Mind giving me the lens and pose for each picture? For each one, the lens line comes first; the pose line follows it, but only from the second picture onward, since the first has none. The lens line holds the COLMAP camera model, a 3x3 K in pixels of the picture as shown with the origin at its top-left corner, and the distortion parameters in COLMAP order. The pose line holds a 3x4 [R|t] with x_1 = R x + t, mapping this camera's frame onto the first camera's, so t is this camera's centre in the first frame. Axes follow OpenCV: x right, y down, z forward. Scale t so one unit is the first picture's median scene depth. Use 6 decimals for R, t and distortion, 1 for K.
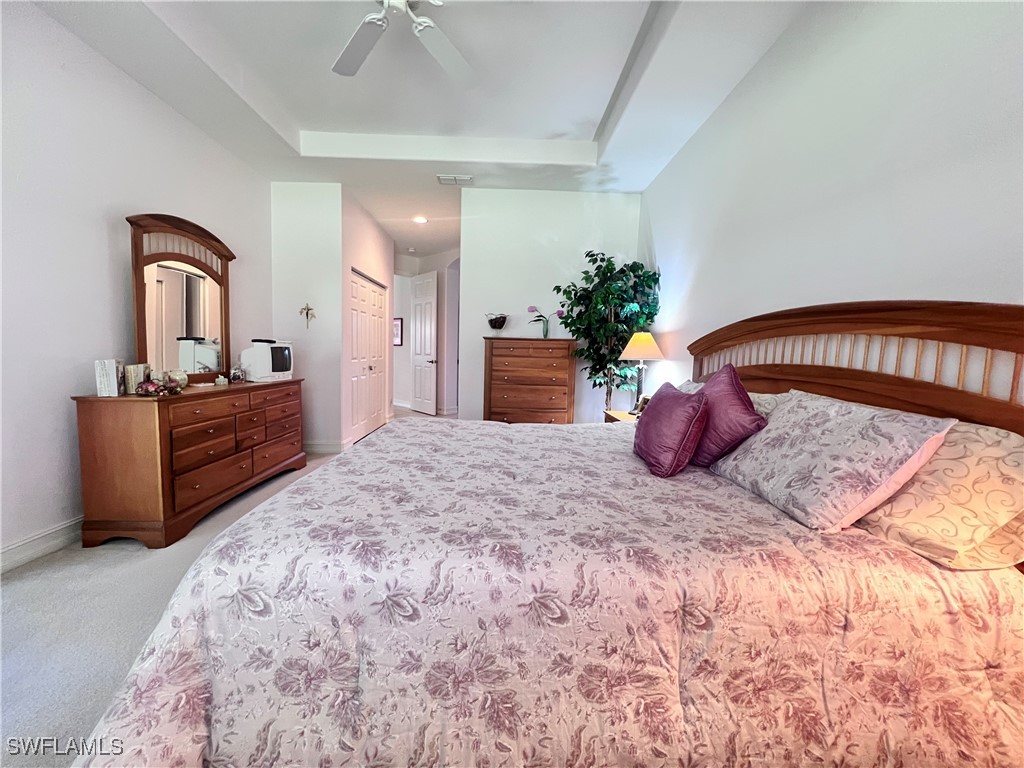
lens RADIAL K [[408.0, 0, 511.4], [0, 408.0, 384.2], [0, 0, 1]] dist [-0.002988, 0.000242]
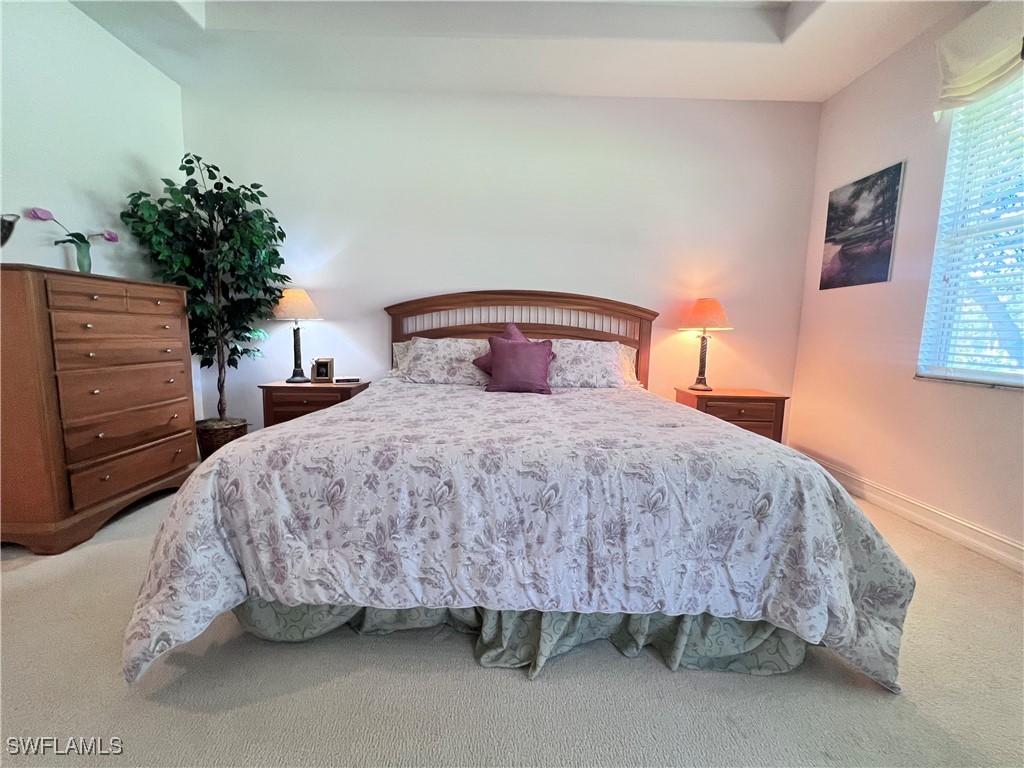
lens RADIAL K [[408.0, 0, 511.0], [0, 408.0, 380.4], [0, 0, 1]] dist [-0.002988, 0.000242]
pose [[0.021761, -0.145524, 0.989115, -1.025836], [0.054877, 0.988032, 0.144157, -0.057400], [-0.998256, 0.051143, 0.029487, 0.963137]]
